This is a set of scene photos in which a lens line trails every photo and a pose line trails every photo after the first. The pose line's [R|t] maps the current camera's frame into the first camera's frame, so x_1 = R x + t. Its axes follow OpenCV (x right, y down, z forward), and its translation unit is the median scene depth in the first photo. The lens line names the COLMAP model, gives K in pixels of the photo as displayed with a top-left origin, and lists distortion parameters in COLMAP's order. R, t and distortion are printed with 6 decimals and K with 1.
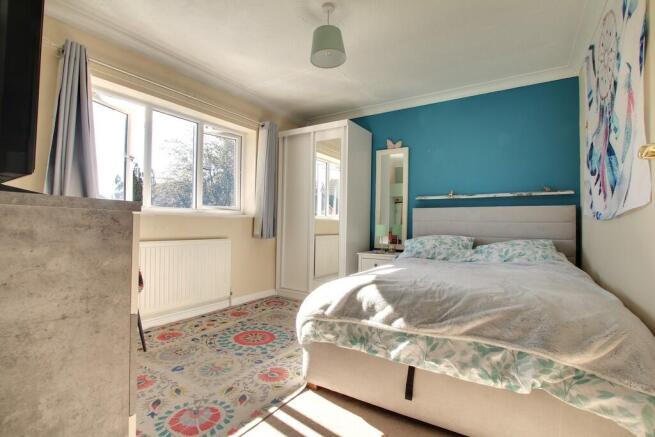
lens RADIAL K [[309.3, 0, 327.5], [0, 309.3, 218.5], [0, 0, 1]] dist [-0.038372, -0.000172]
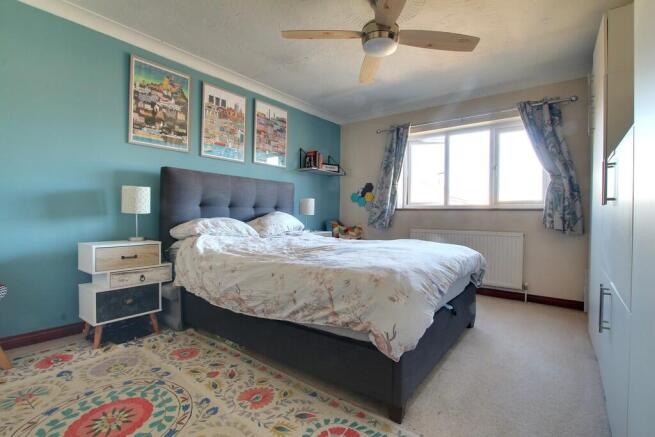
lens RADIAL K [[309.3, 0, 327.5], [0, 309.3, 218.5], [0, 0, 1]] dist [-0.038372, -0.000172]
pose [[0.067170, -0.030742, 0.997268, -0.814319], [-0.018986, 0.999305, 0.032084, -0.005270], [-0.997561, -0.021089, 0.066540, 0.635147]]
